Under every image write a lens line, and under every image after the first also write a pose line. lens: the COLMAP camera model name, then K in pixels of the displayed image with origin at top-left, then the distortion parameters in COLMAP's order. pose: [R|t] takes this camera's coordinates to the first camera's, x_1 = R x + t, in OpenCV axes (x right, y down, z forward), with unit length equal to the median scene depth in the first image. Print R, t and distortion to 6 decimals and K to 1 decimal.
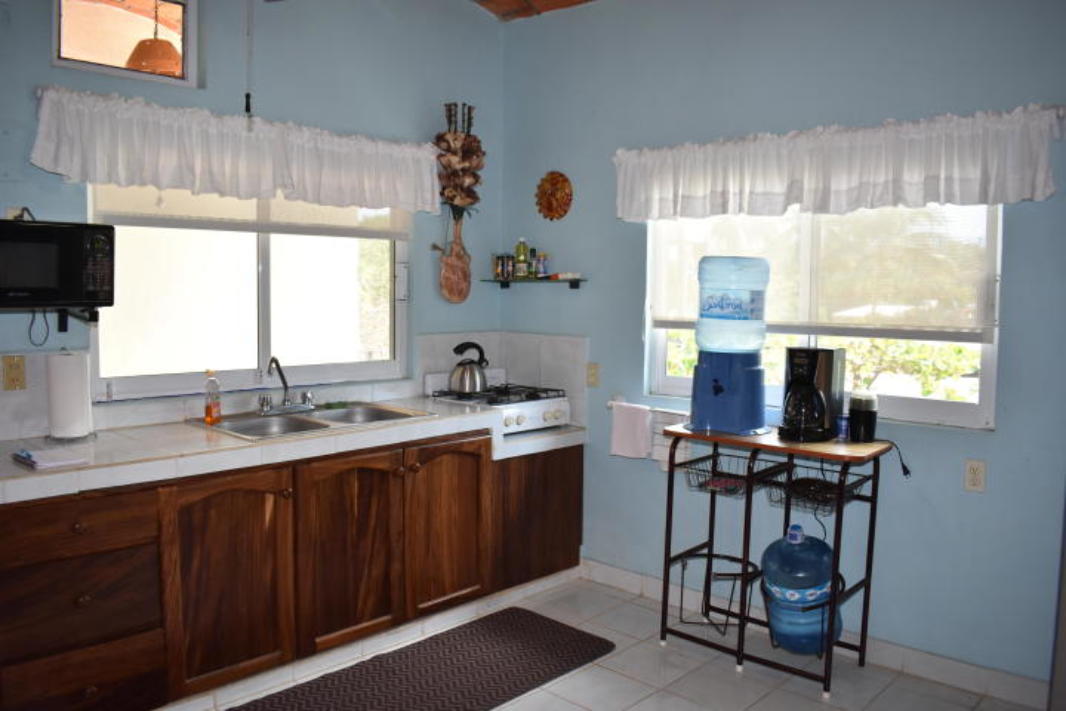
lens RADIAL K [[836.3, 0, 533.0], [0, 836.3, 355.5], [0, 0, 1]] dist [-0.087501, 0.009087]
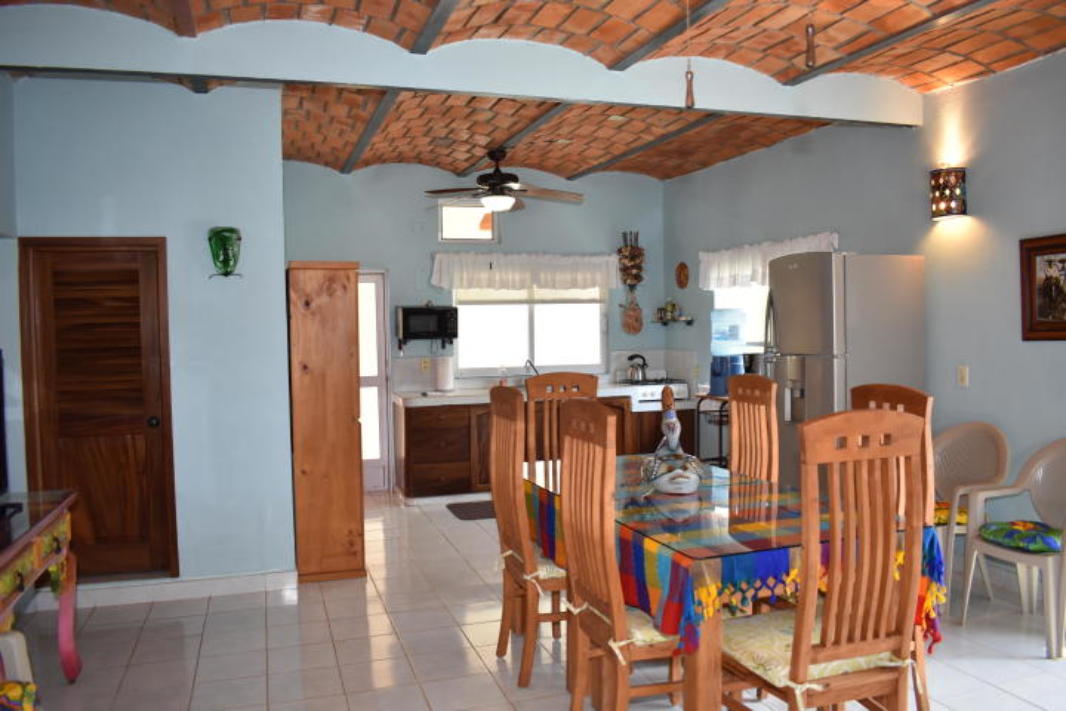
lens RADIAL K [[836.3, 0, 533.0], [0, 836.3, 355.5], [0, 0, 1]] dist [-0.087501, 0.009087]
pose [[0.874063, -0.008849, -0.485732, 0.690163], [-0.010562, 0.999252, -0.037209, 0.063759], [0.485698, 0.037653, 0.873315, -0.841823]]
